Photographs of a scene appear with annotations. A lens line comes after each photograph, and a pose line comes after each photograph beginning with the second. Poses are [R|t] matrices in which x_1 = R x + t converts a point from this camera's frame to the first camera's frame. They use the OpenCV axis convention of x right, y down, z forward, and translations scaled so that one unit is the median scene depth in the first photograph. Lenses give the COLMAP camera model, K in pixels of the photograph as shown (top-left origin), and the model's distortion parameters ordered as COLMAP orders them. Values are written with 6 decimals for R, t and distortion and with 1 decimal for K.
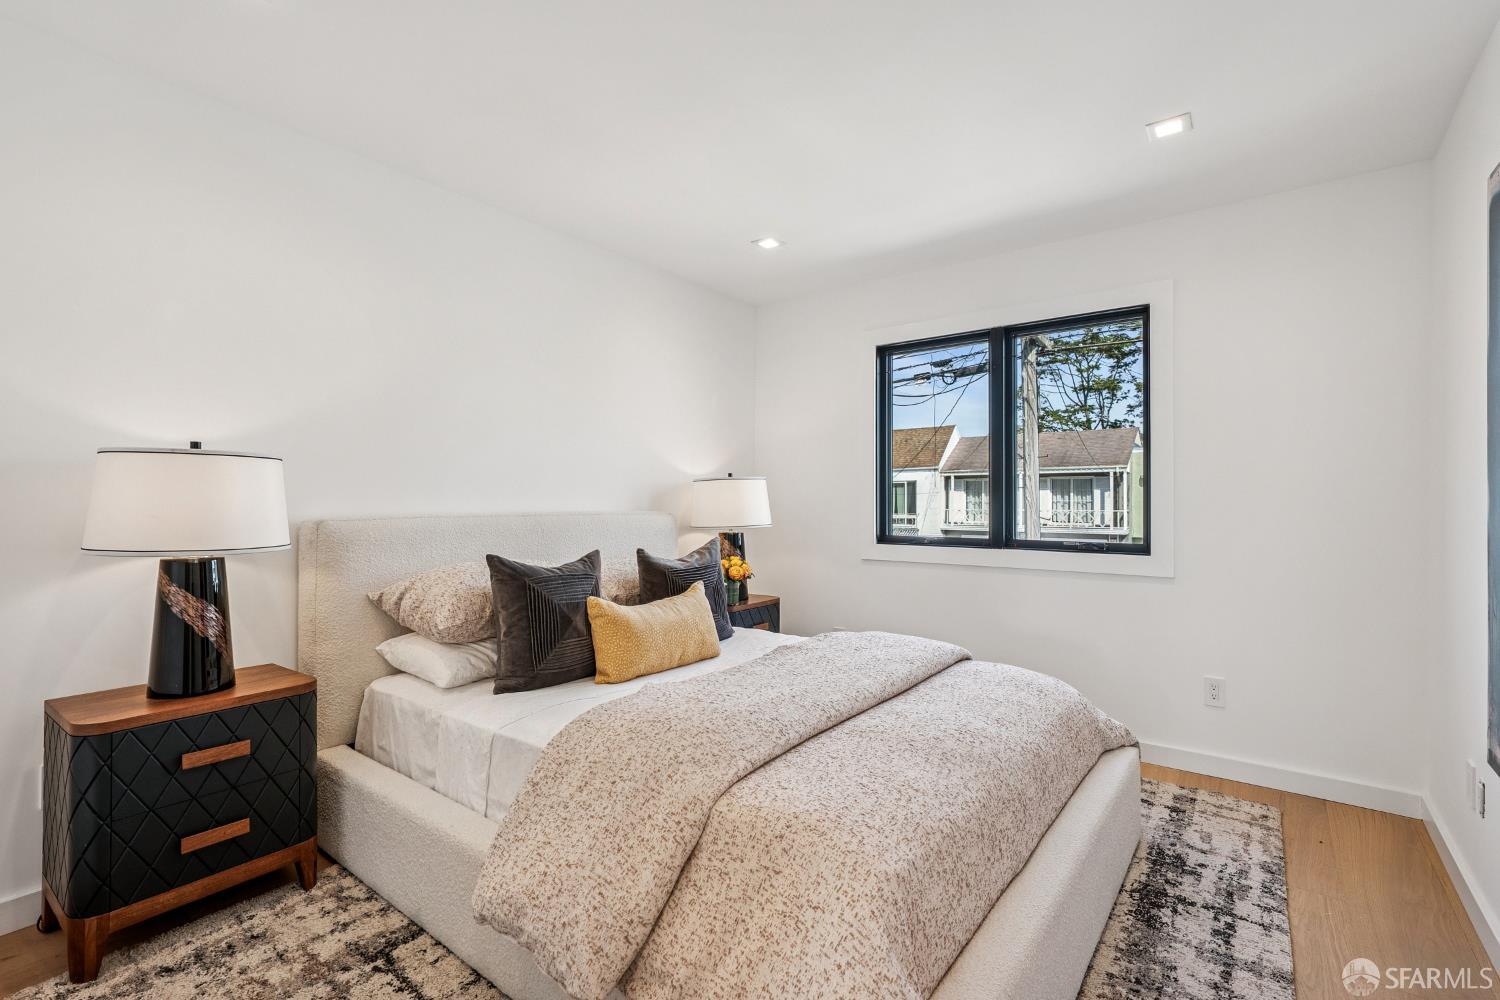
lens RADIAL K [[666.8, 0, 750.0], [0, 666.8, 495.8], [0, 0, 1]] dist [-0.009735, 0.004711]
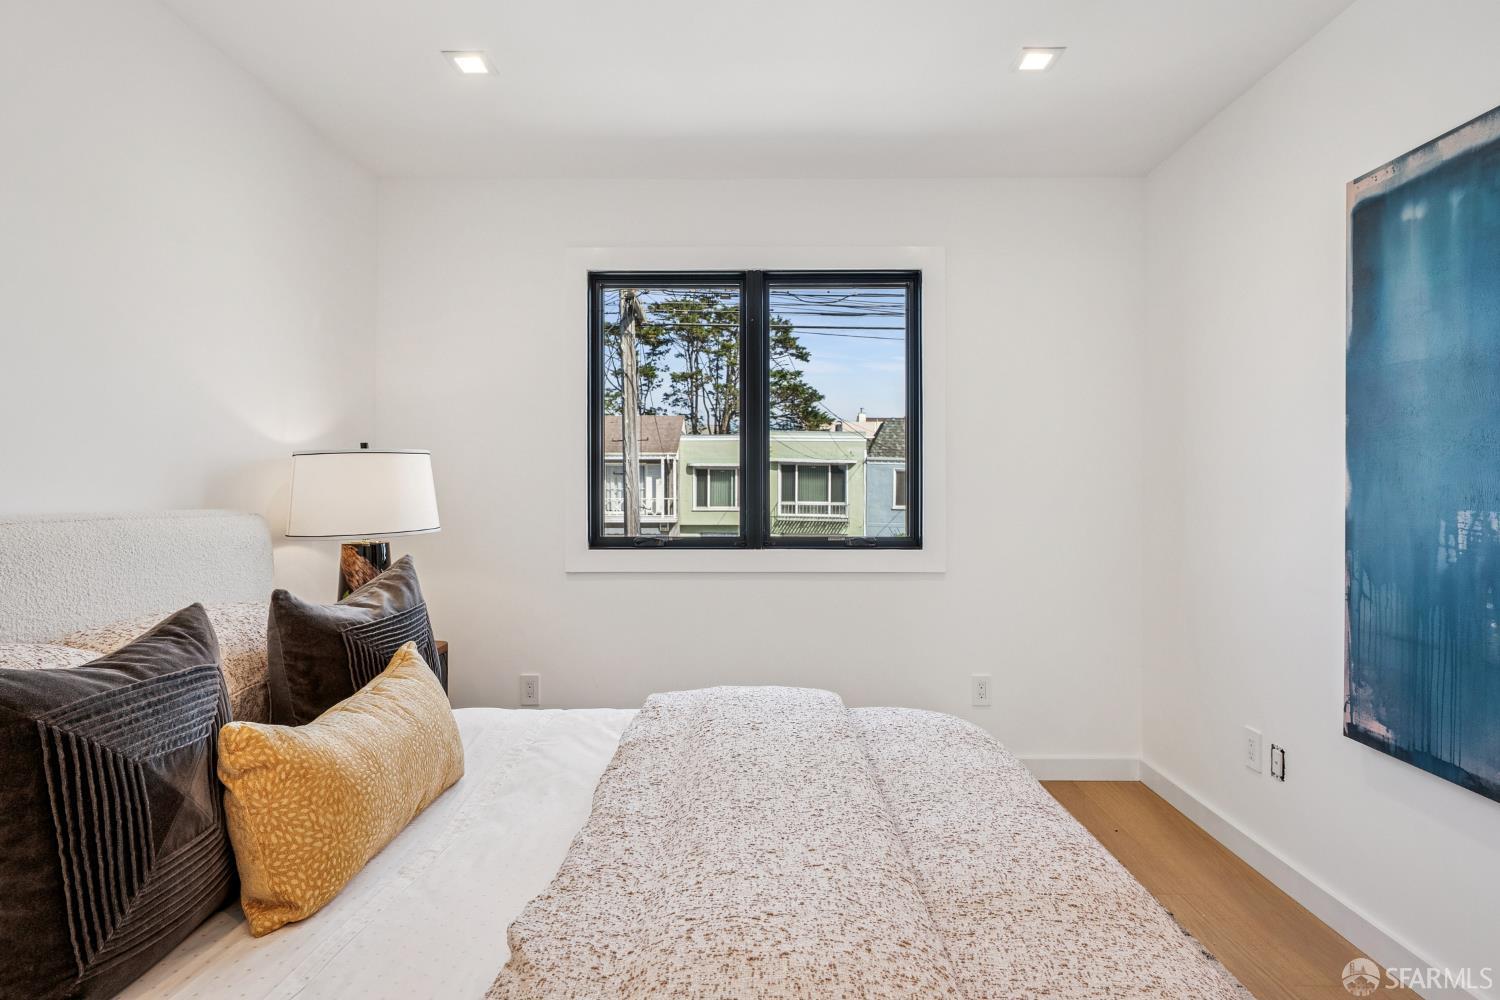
lens RADIAL K [[747.3, 0, 745.4], [0, 747.3, 485.4], [0, 0, 1]] dist [0.001773, 0.000243]
pose [[0.799054, 0.001349, 0.601257, -0.140478], [-0.003364, 0.999992, 0.002227, 0.001413], [-0.601249, -0.003802, 0.799052, 0.236800]]
